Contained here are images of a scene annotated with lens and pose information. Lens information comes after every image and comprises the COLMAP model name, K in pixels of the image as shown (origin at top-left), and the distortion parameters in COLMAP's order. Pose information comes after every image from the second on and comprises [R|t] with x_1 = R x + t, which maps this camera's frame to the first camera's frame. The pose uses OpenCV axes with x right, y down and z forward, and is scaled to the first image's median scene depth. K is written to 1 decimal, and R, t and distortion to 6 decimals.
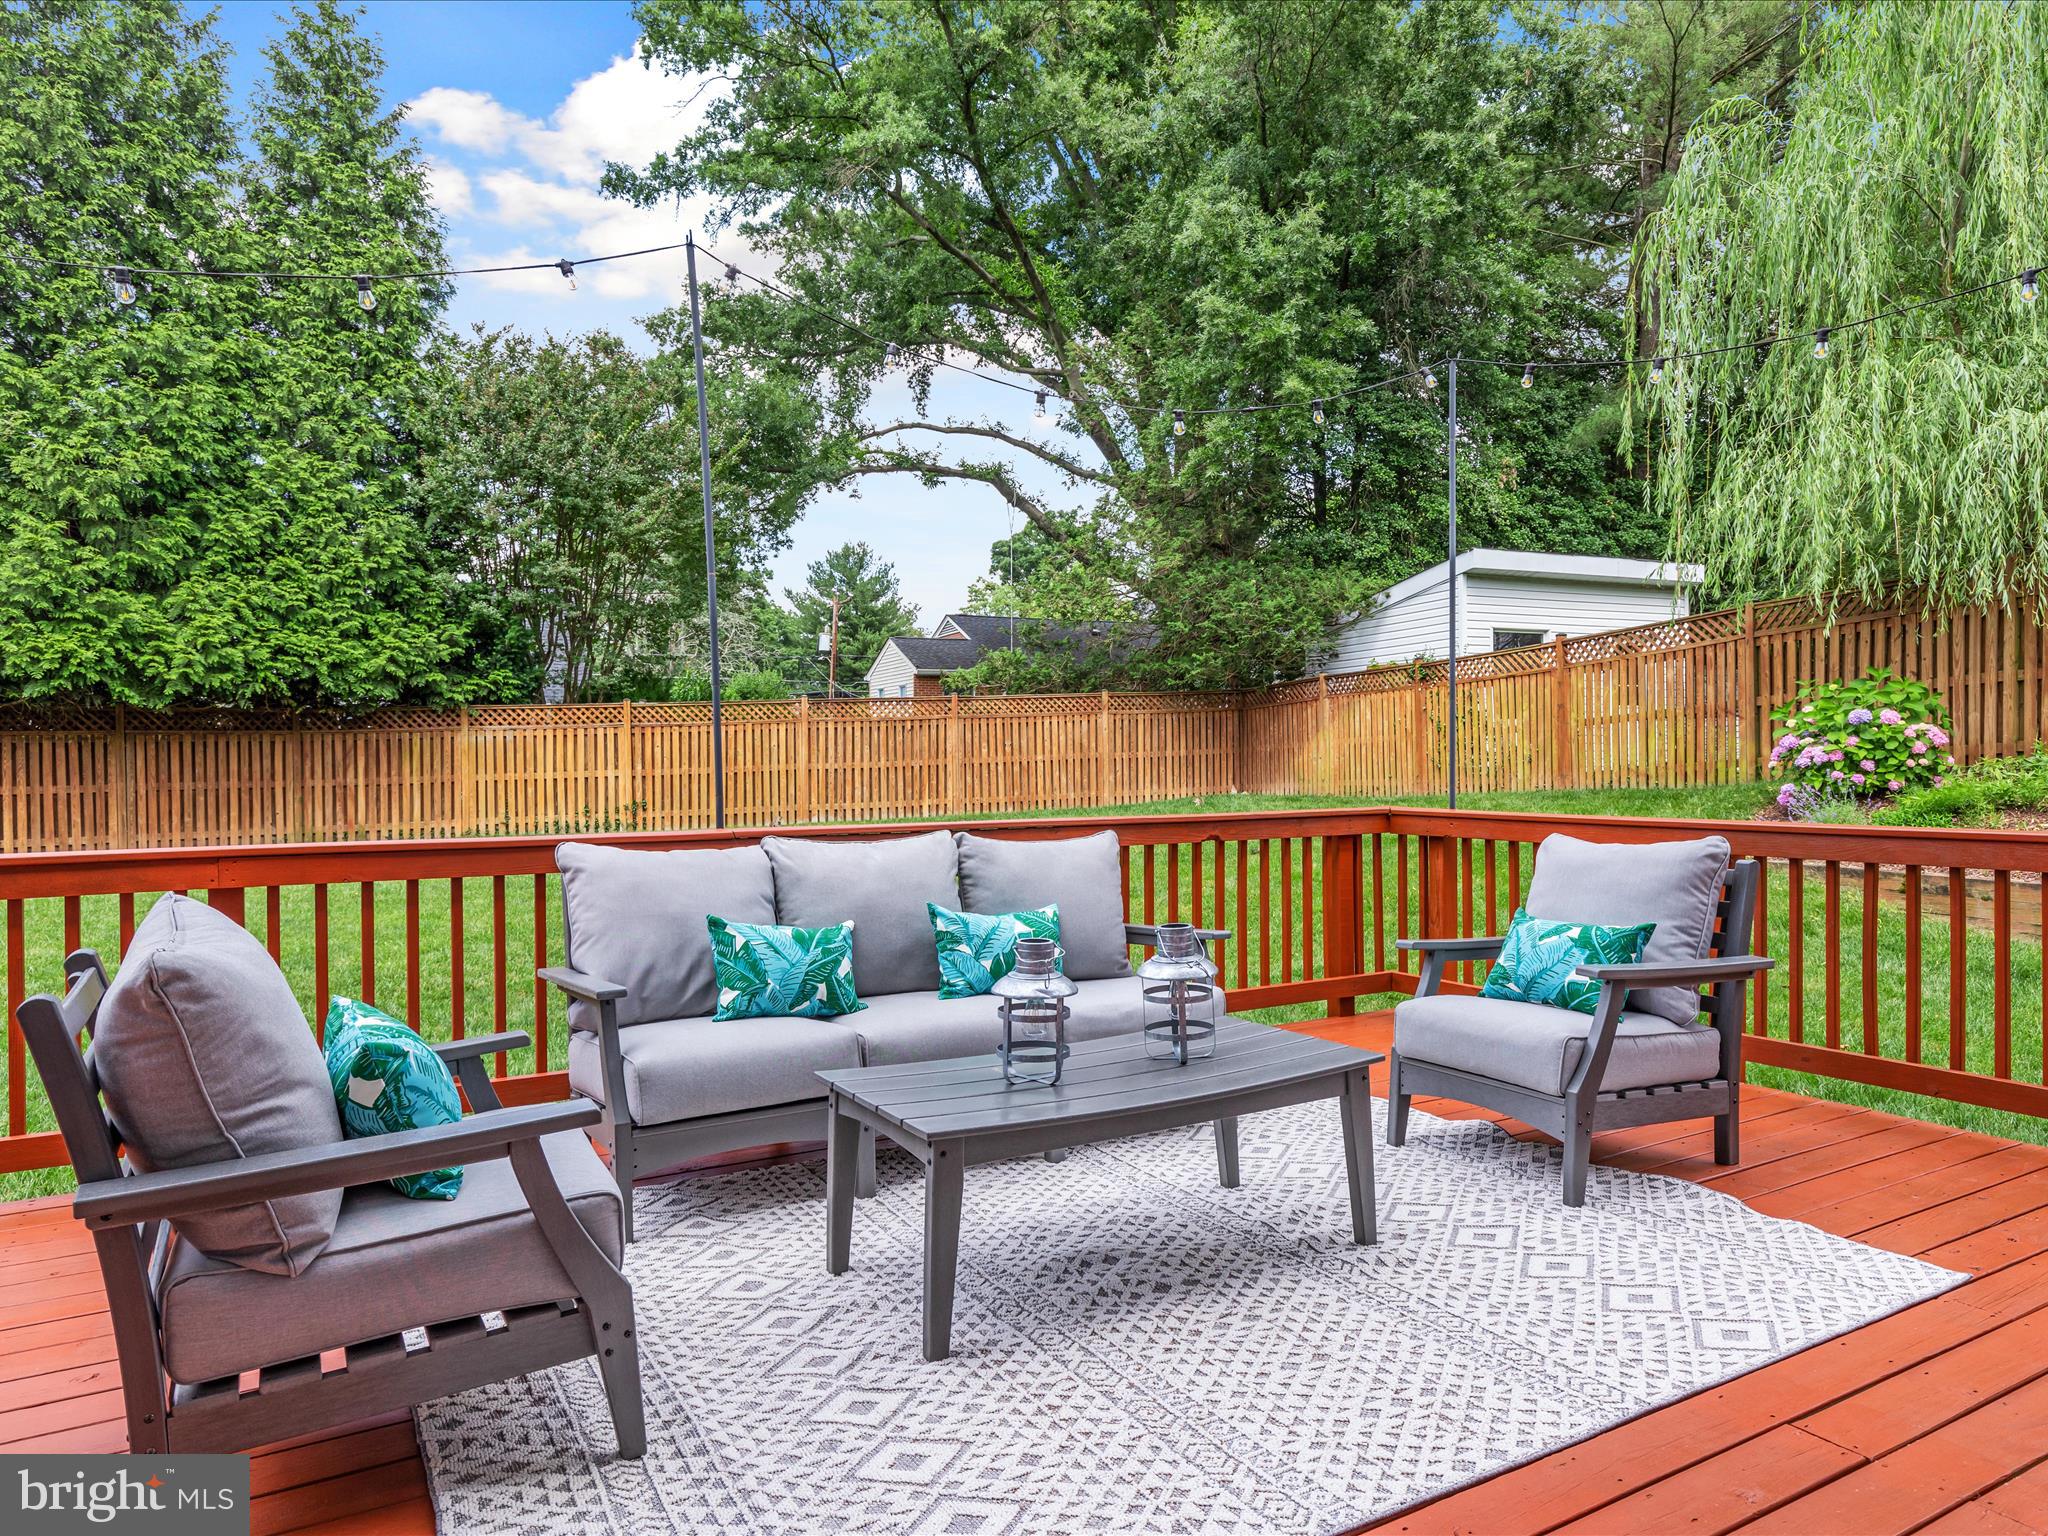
lens RADIAL K [[1358.7, 0, 1034.8], [0, 1358.7, 765.0], [0, 0, 1]] dist [0.000218, 0.004847]
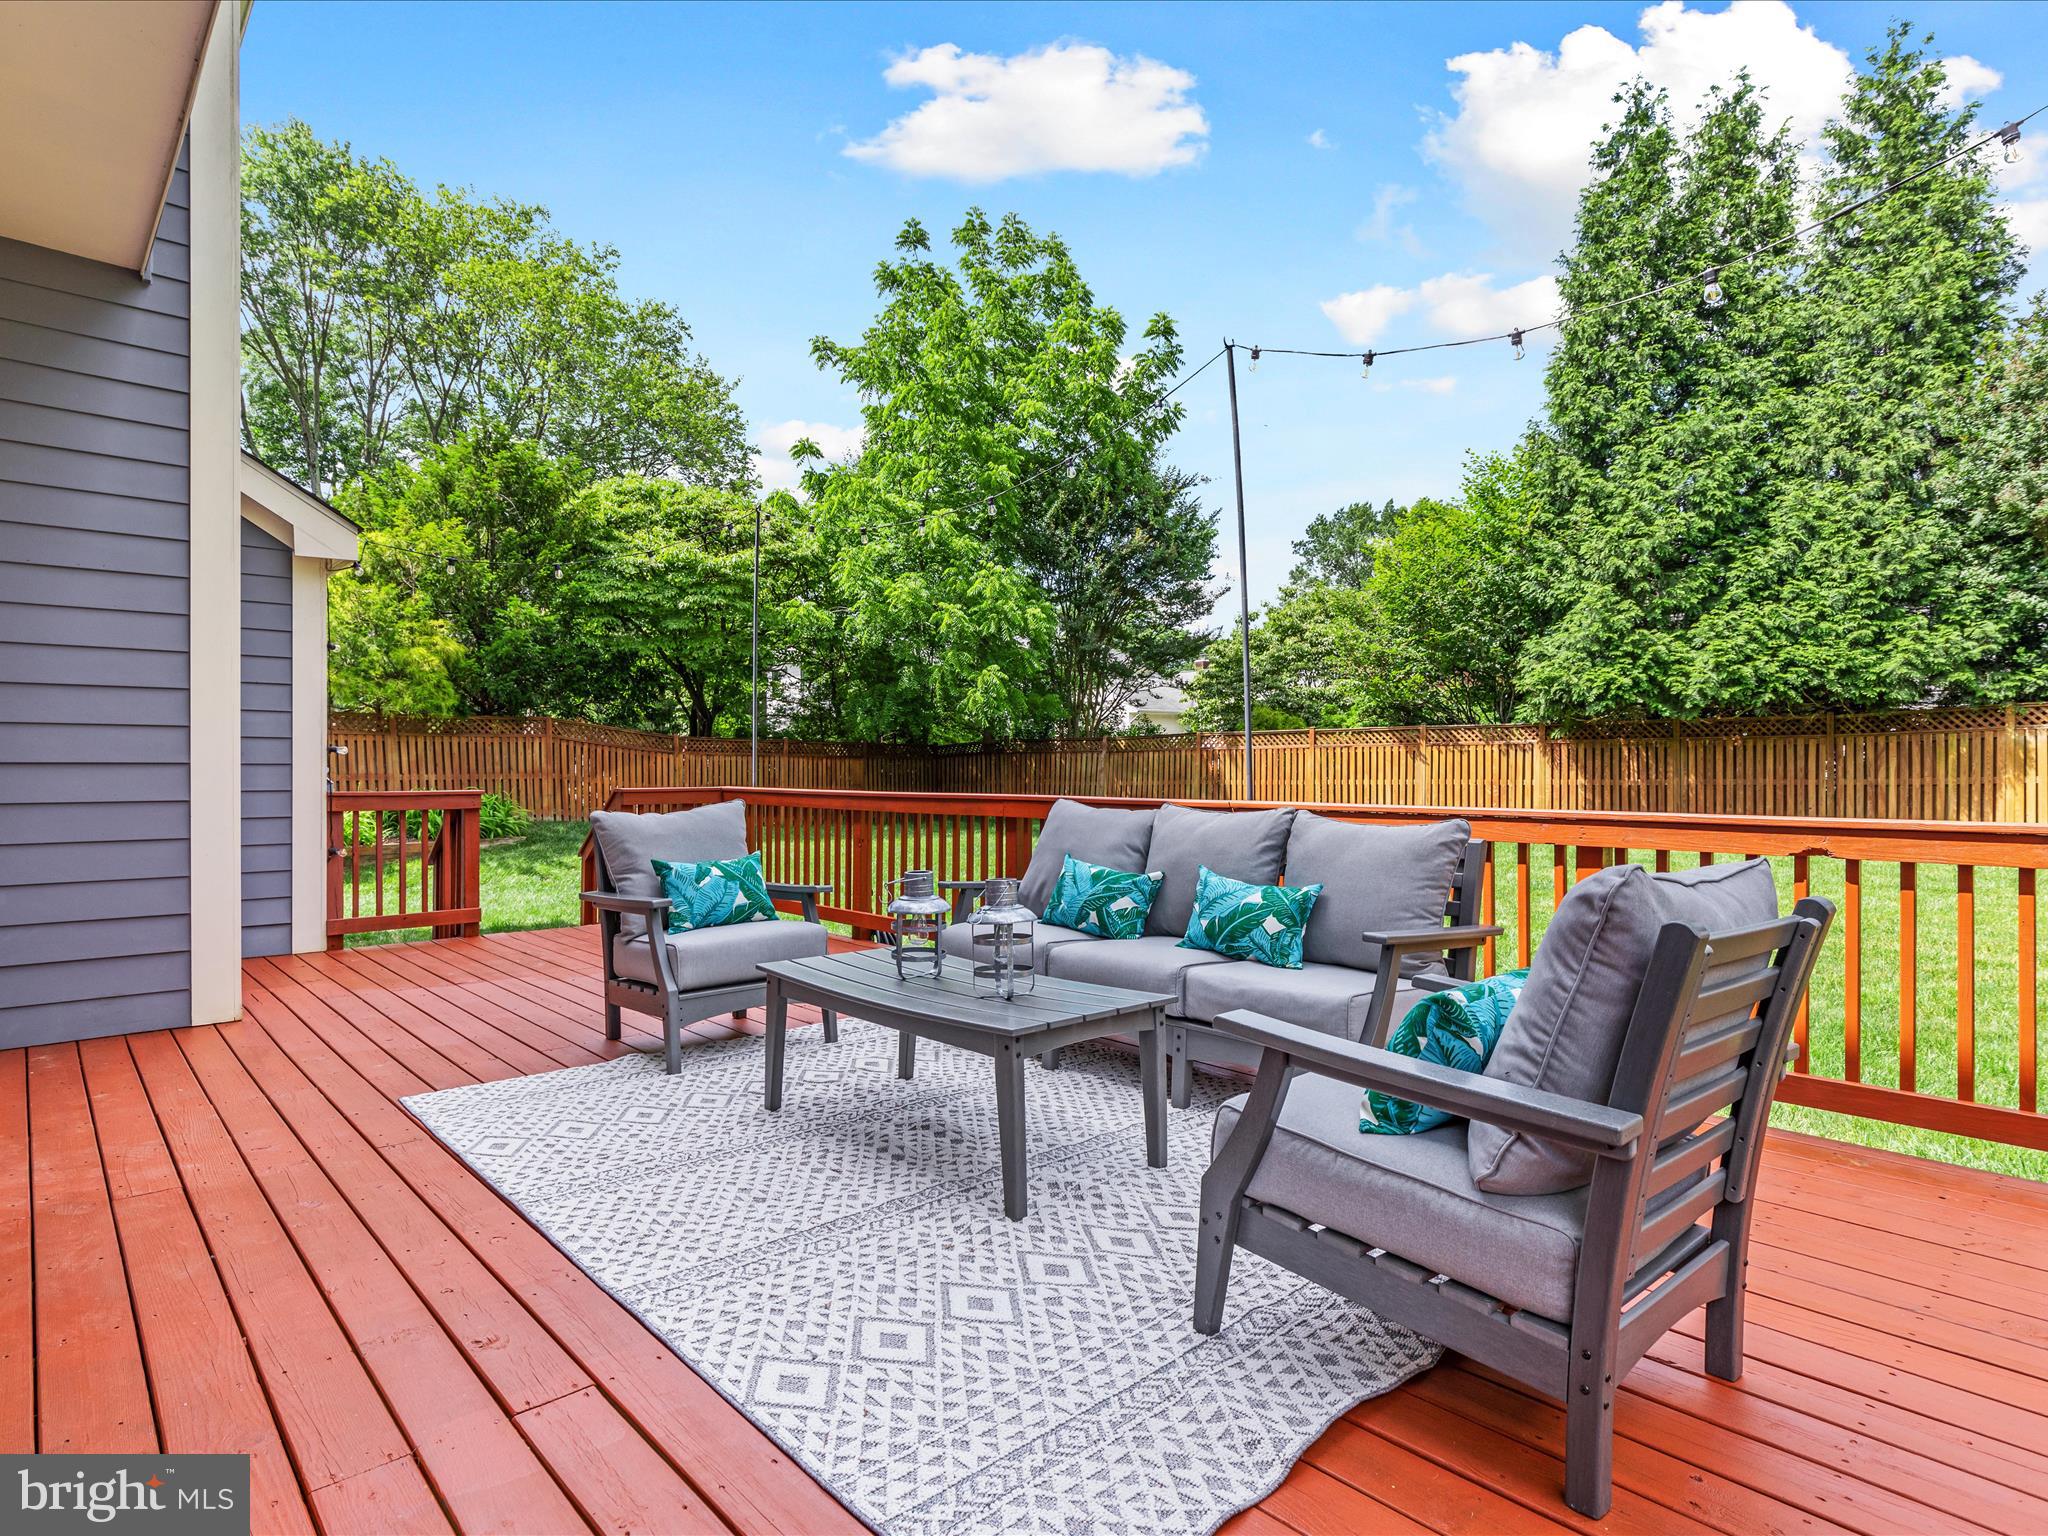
lens RADIAL K [[1121.9, 0, 1029.5], [0, 1121.9, 758.3], [0, 0, 1]] dist [-0.001296, -0.003932]
pose [[0.188957, -0.004704, -0.981974, 0.246427], [-0.007785, 0.999950, -0.006288, 0.005638], [0.981955, 0.008833, 0.188910, 0.200910]]
